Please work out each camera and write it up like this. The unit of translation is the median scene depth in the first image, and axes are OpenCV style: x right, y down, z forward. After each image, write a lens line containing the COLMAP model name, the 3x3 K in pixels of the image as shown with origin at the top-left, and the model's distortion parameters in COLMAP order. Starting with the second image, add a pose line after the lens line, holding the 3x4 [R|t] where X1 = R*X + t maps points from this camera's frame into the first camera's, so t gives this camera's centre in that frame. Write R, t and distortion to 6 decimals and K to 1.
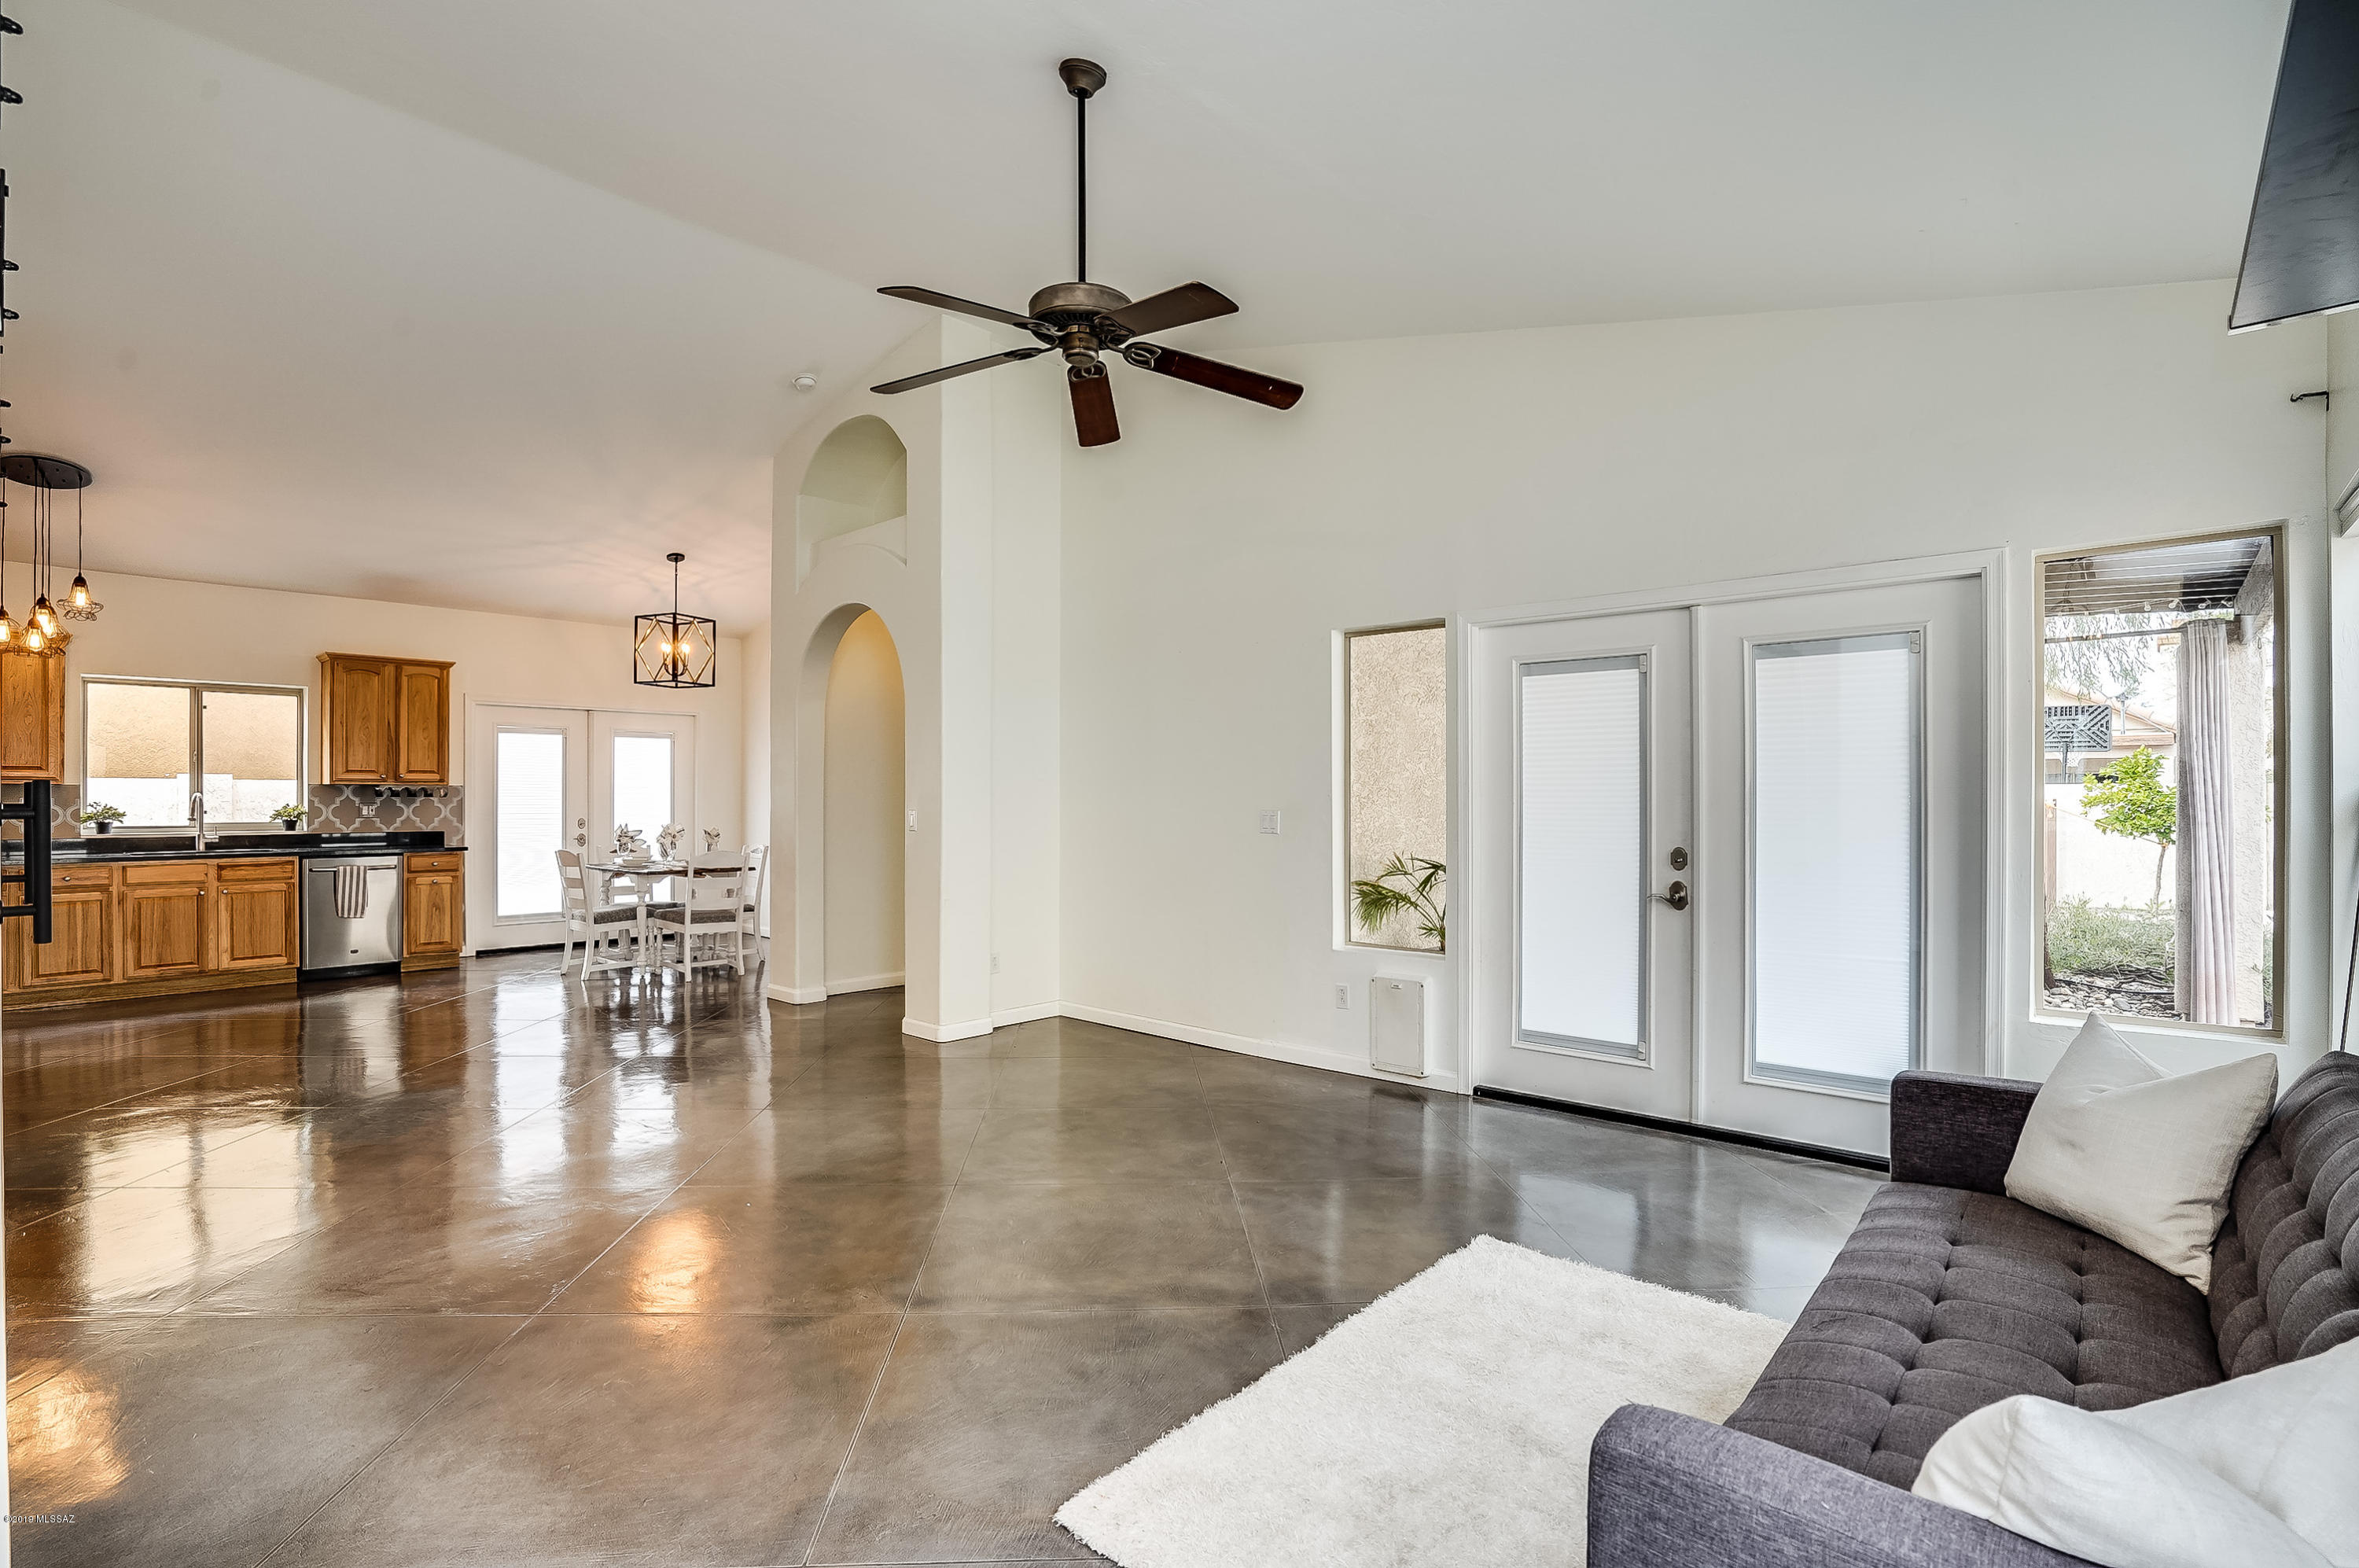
lens RADIAL K [[1104.0, 0, 1186.4], [0, 1104.0, 792.2], [0, 0, 1]] dist [-0.027024, 0.003854]
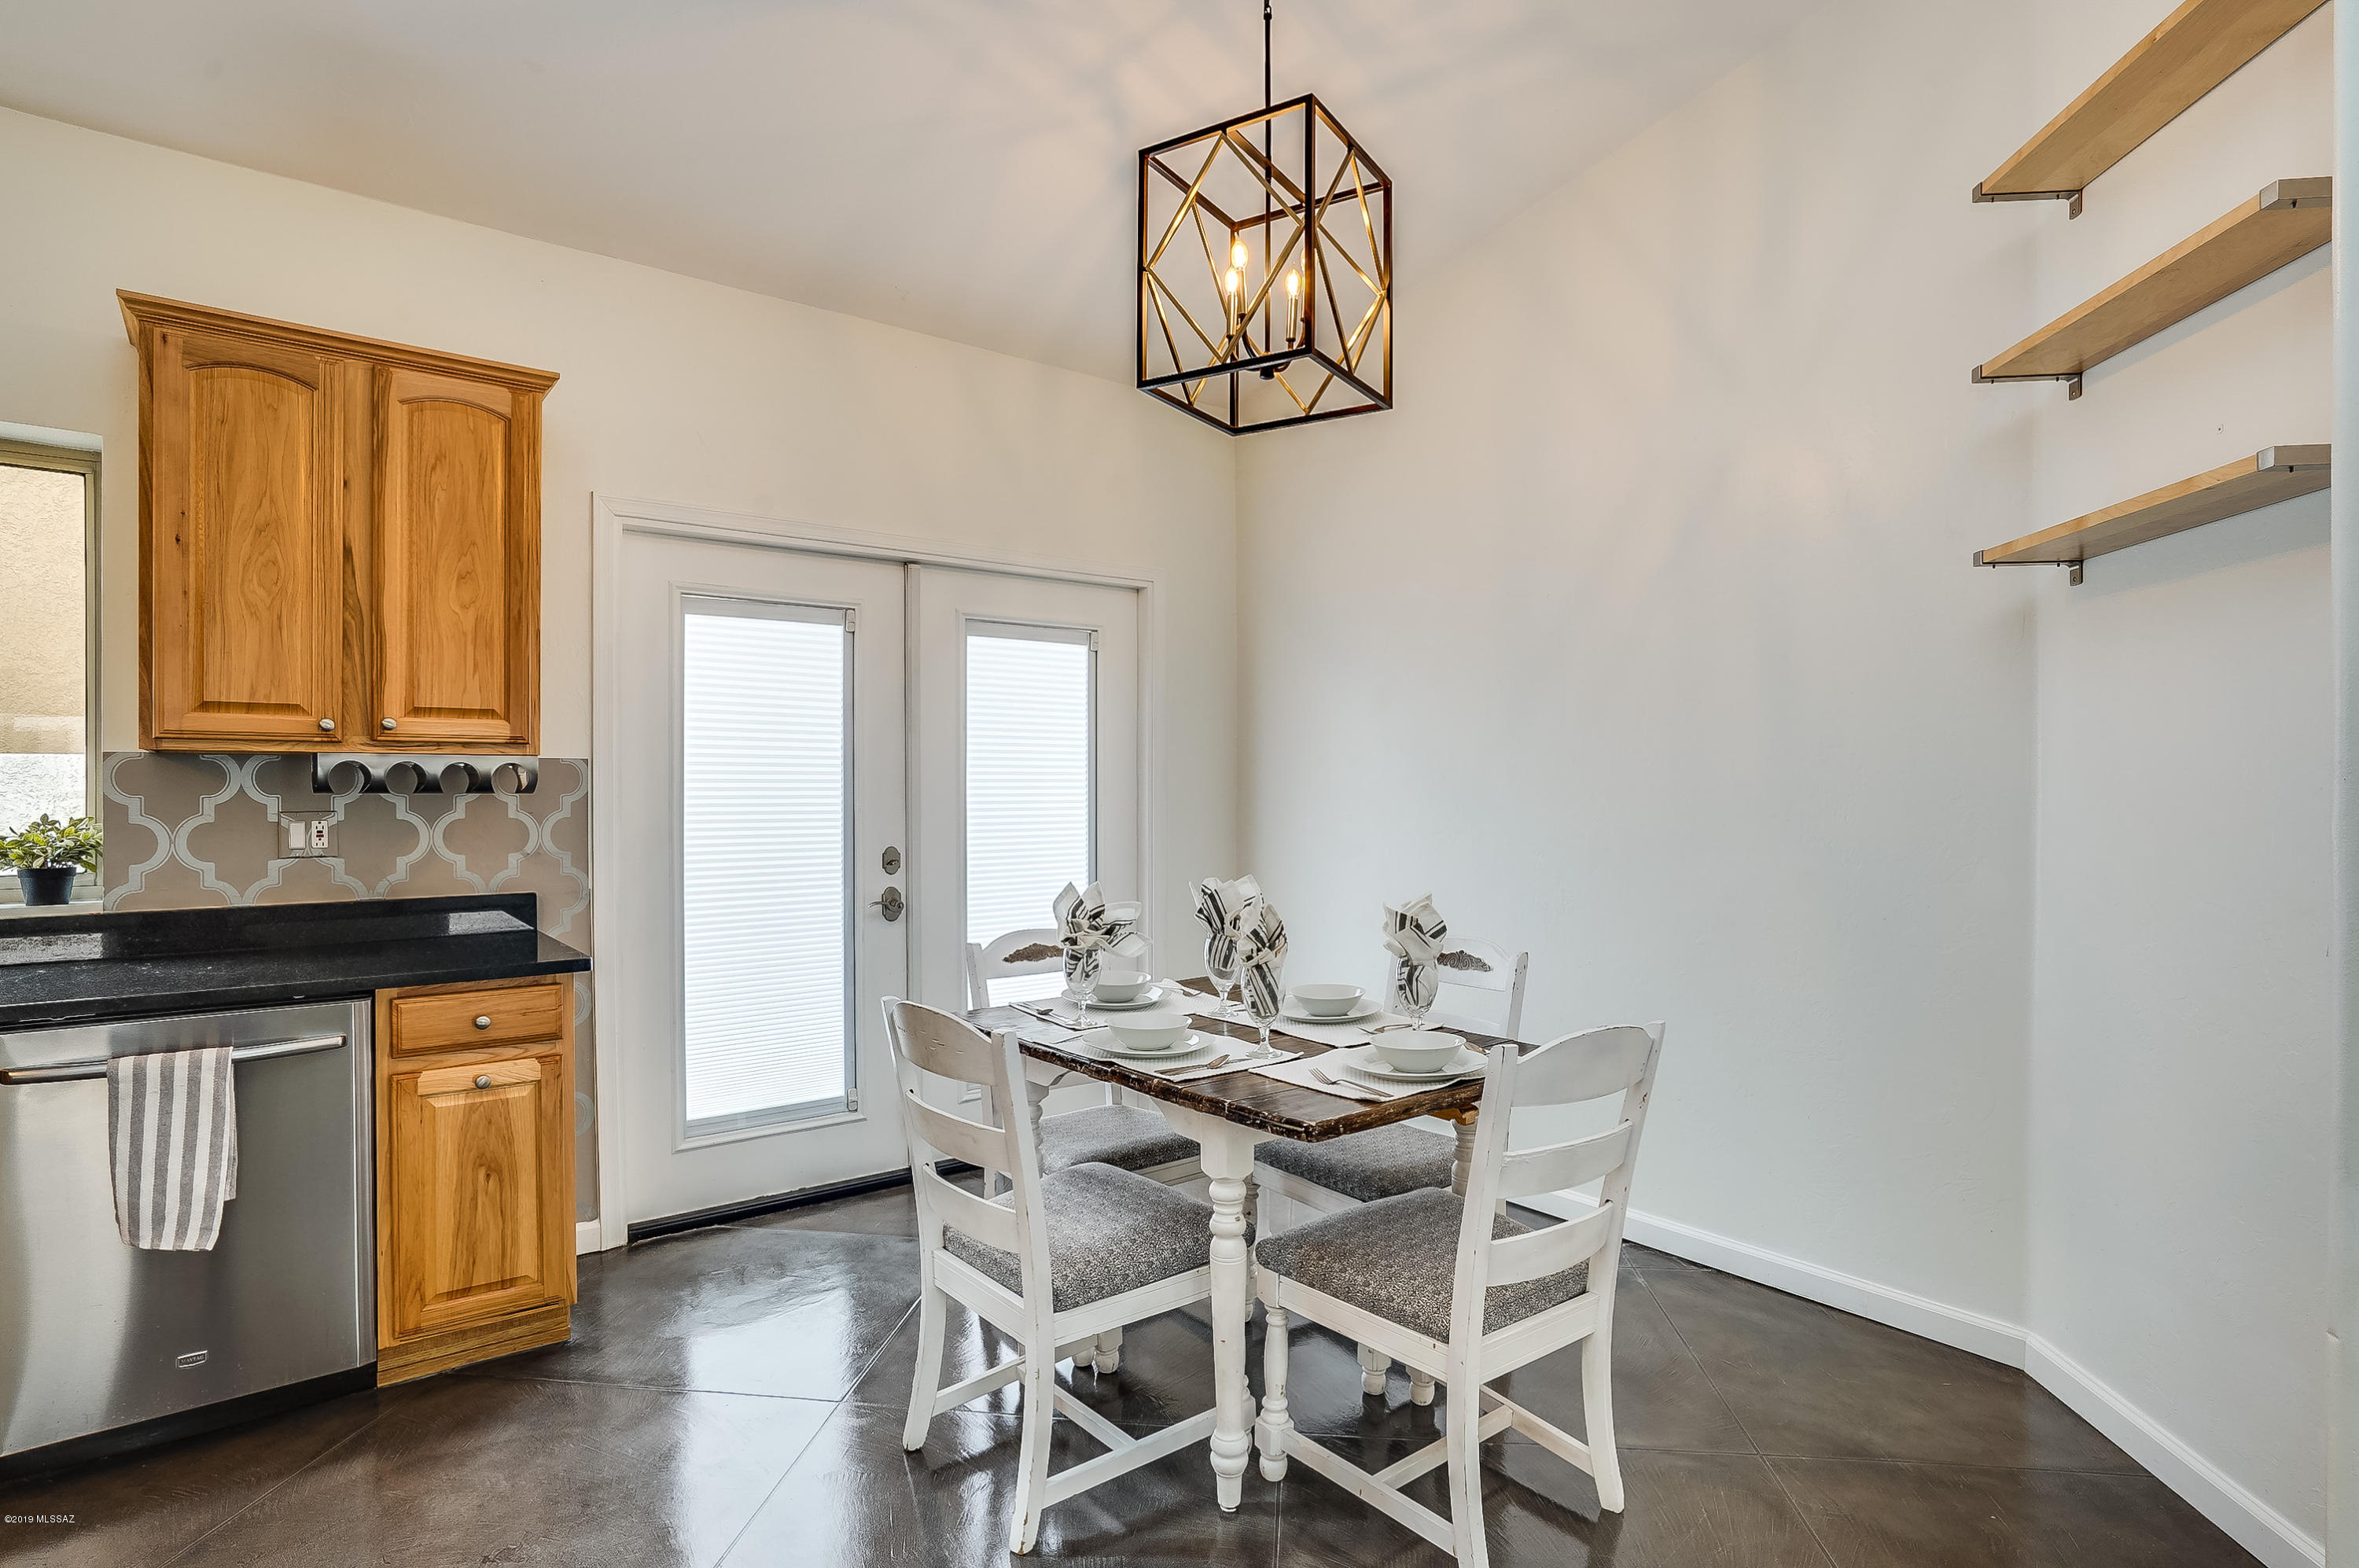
lens RADIAL K [[1187.8, 0, 1163.0], [0, 1187.8, 792.7], [0, 0, 1]] dist [-0.005012, 0.001262]
pose [[0.983401, -0.000032, -0.181448, -0.457051], [0.001584, 0.999963, 0.008405, 0.001704], [0.181441, -0.008553, 0.983365, 0.729578]]
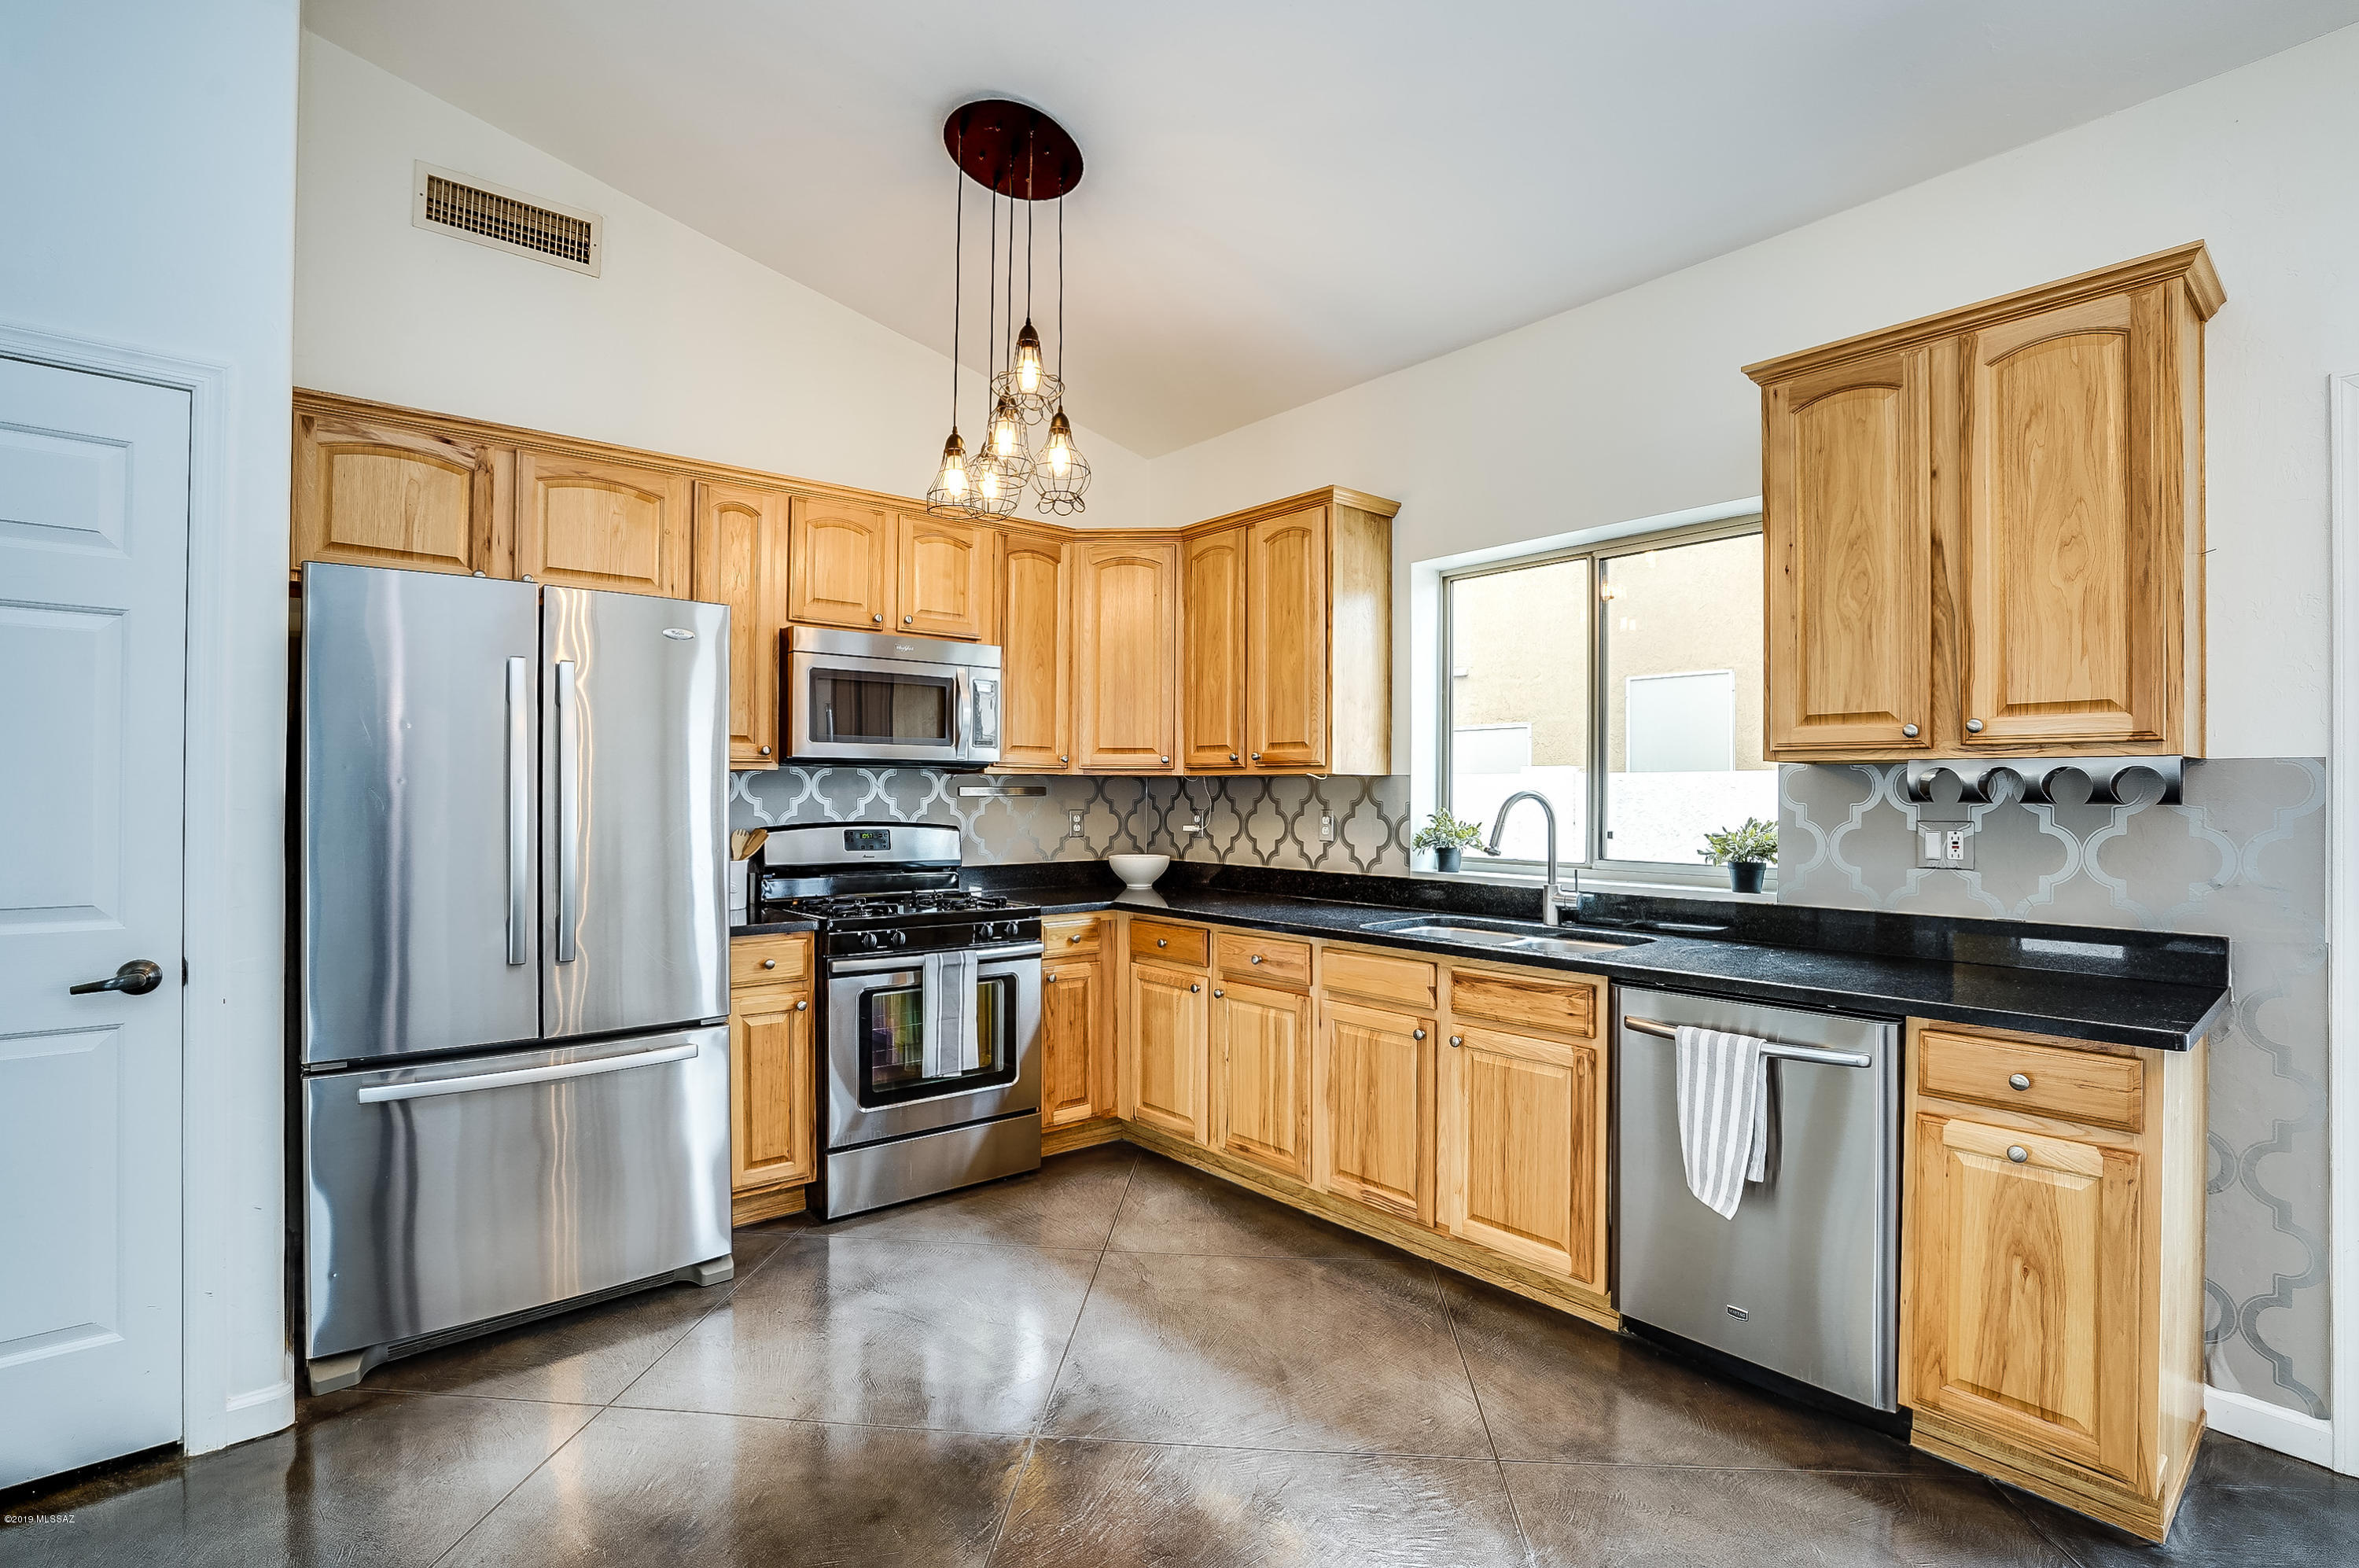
lens RADIAL K [[1104.0, 0, 1181.5], [0, 1104.0, 788.8], [0, 0, 1]] dist [-0.027024, 0.003854]
pose [[-0.138500, -0.004153, -0.990354, -0.430238], [0.001249, 0.999990, -0.004368, 0.001728], [0.990362, -0.001842, -0.138493, 0.860847]]
